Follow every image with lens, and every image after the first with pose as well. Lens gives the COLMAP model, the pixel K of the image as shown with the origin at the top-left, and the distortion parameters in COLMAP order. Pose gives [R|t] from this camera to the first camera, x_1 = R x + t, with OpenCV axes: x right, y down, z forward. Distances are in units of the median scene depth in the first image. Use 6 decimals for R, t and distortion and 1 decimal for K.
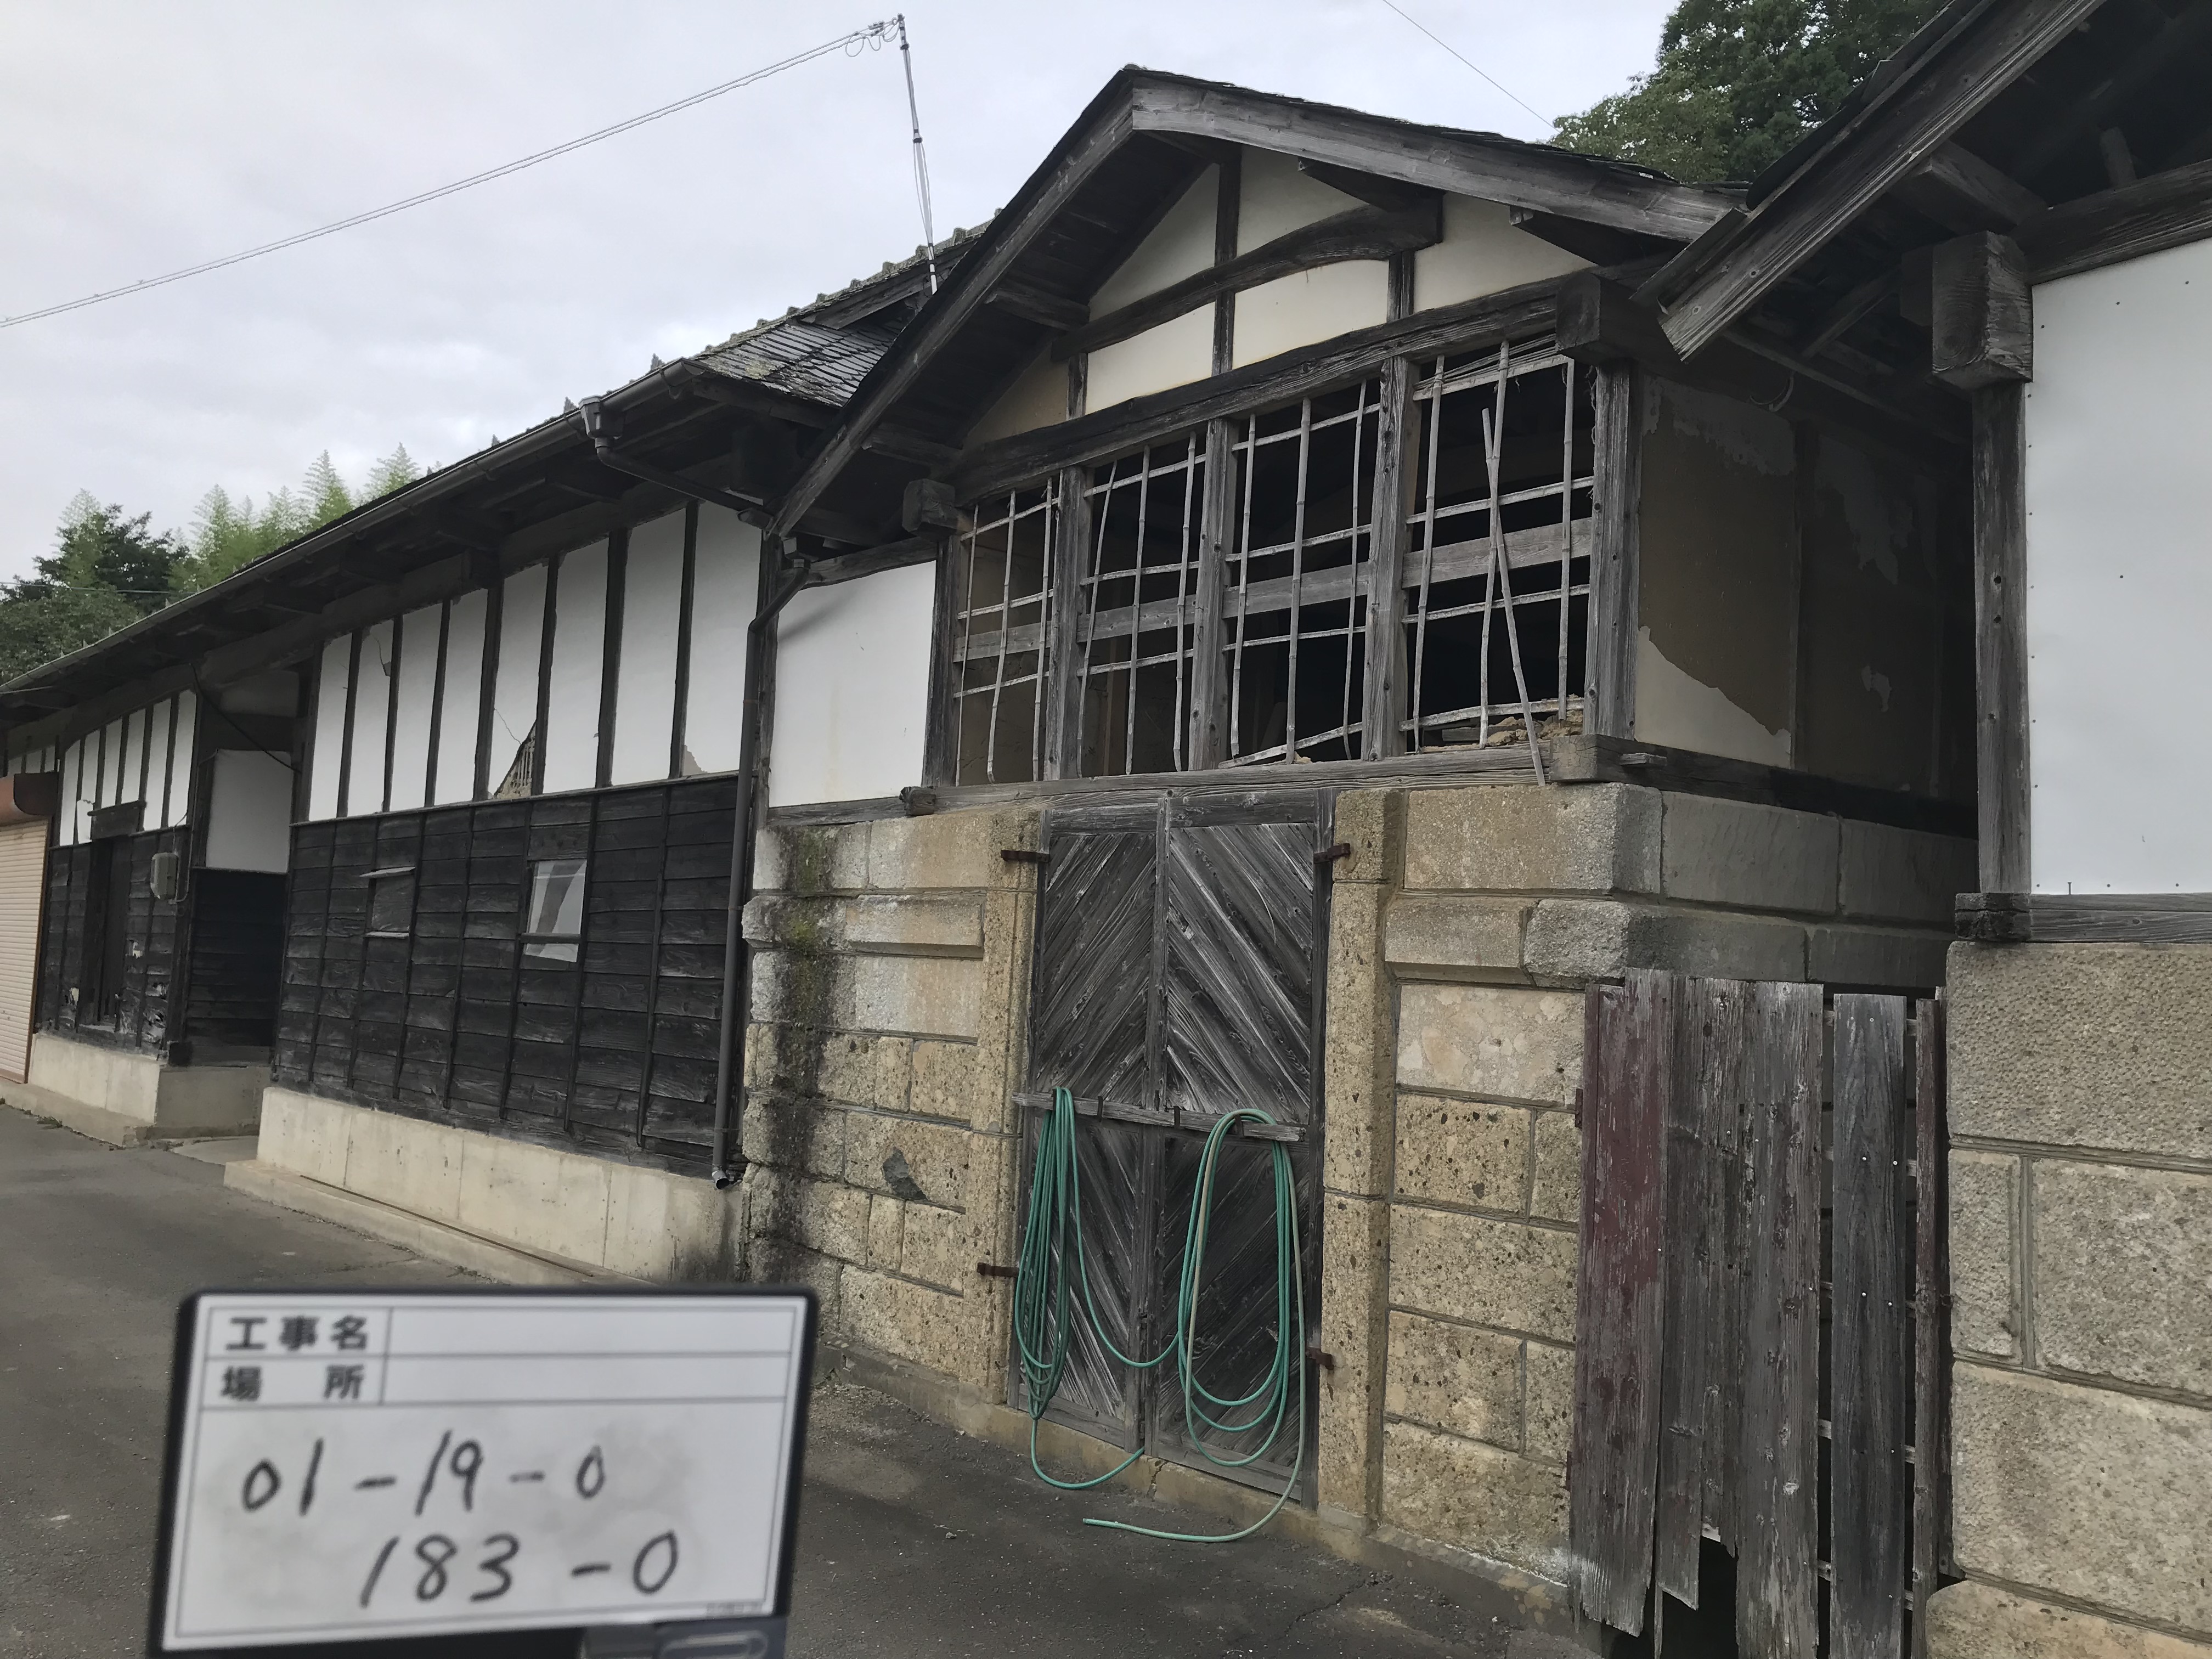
lens RADIAL K [[1822.6, 0, 1099.3], [0, 1822.6, 826.1], [0, 0, 1]] dist [0.037494, -0.030142]
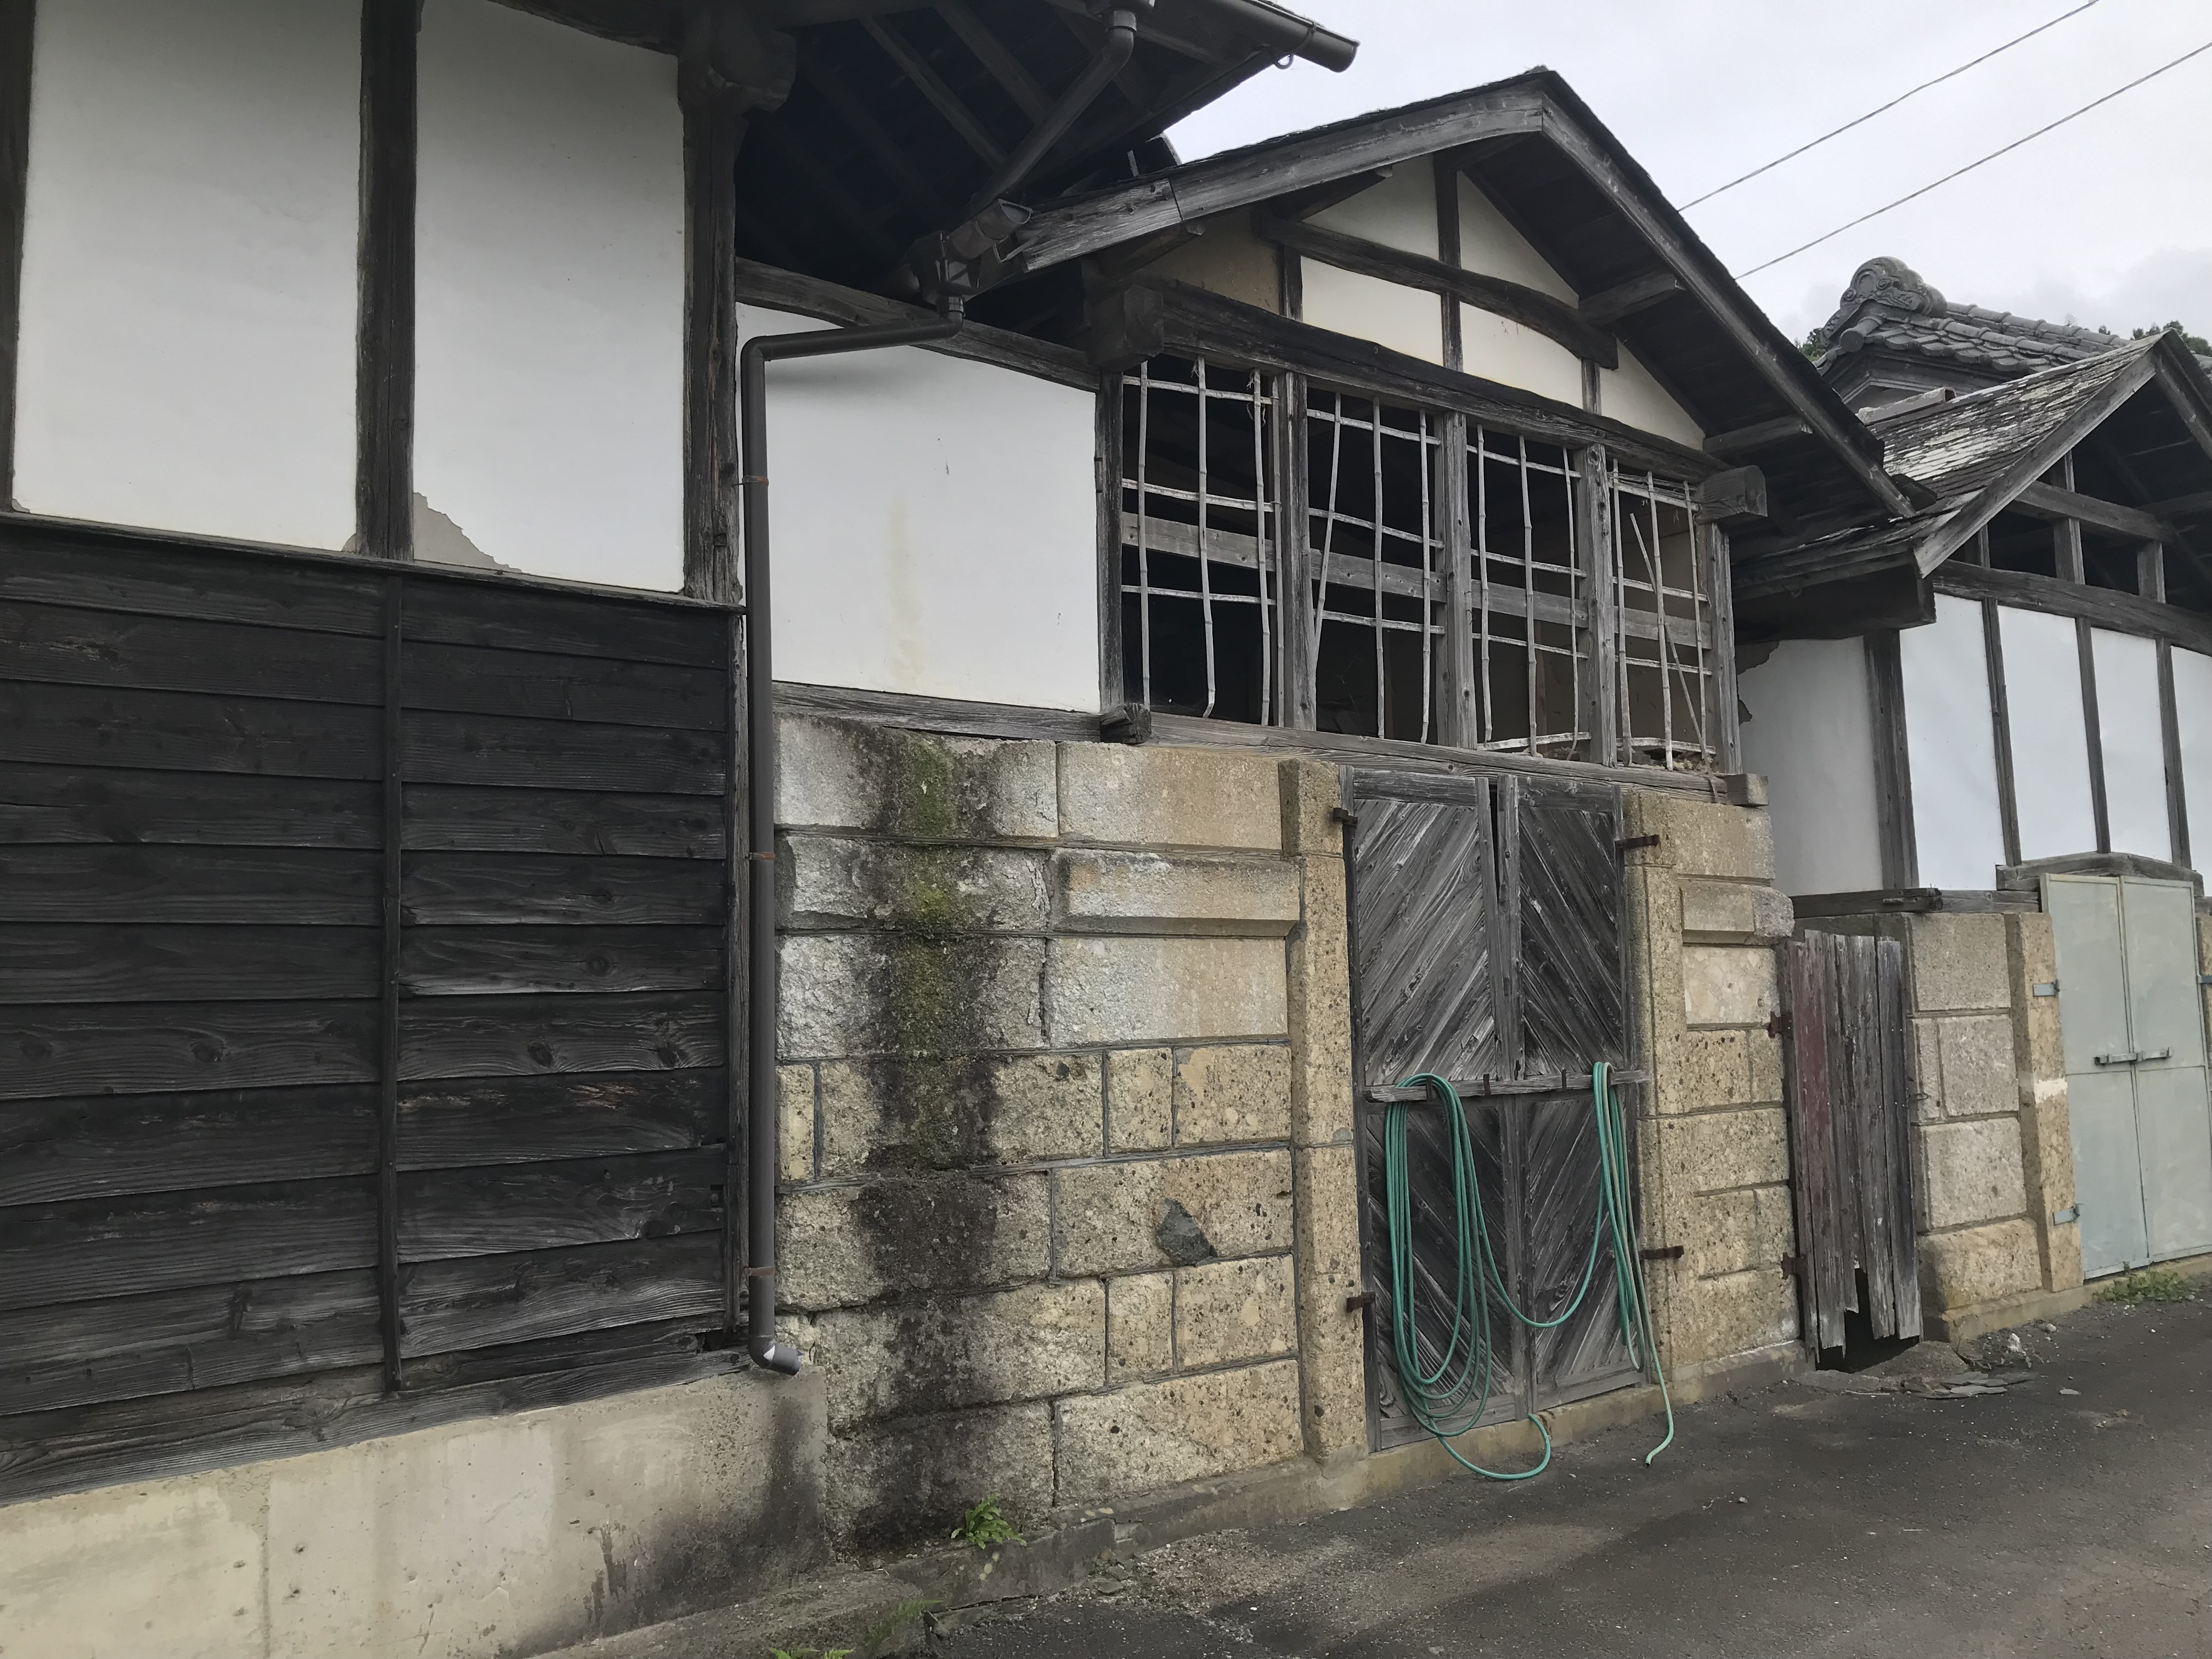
lens RADIAL K [[1822.6, 0, 1115.6], [0, 1822.6, 807.9], [0, 0, 1]] dist [0.037494, -0.030142]
pose [[0.028295, 0.060607, 0.997761, -0.993115], [-0.057038, 0.996632, -0.058921, 0.075993], [-0.997971, -0.055243, 0.031656, 1.179596]]
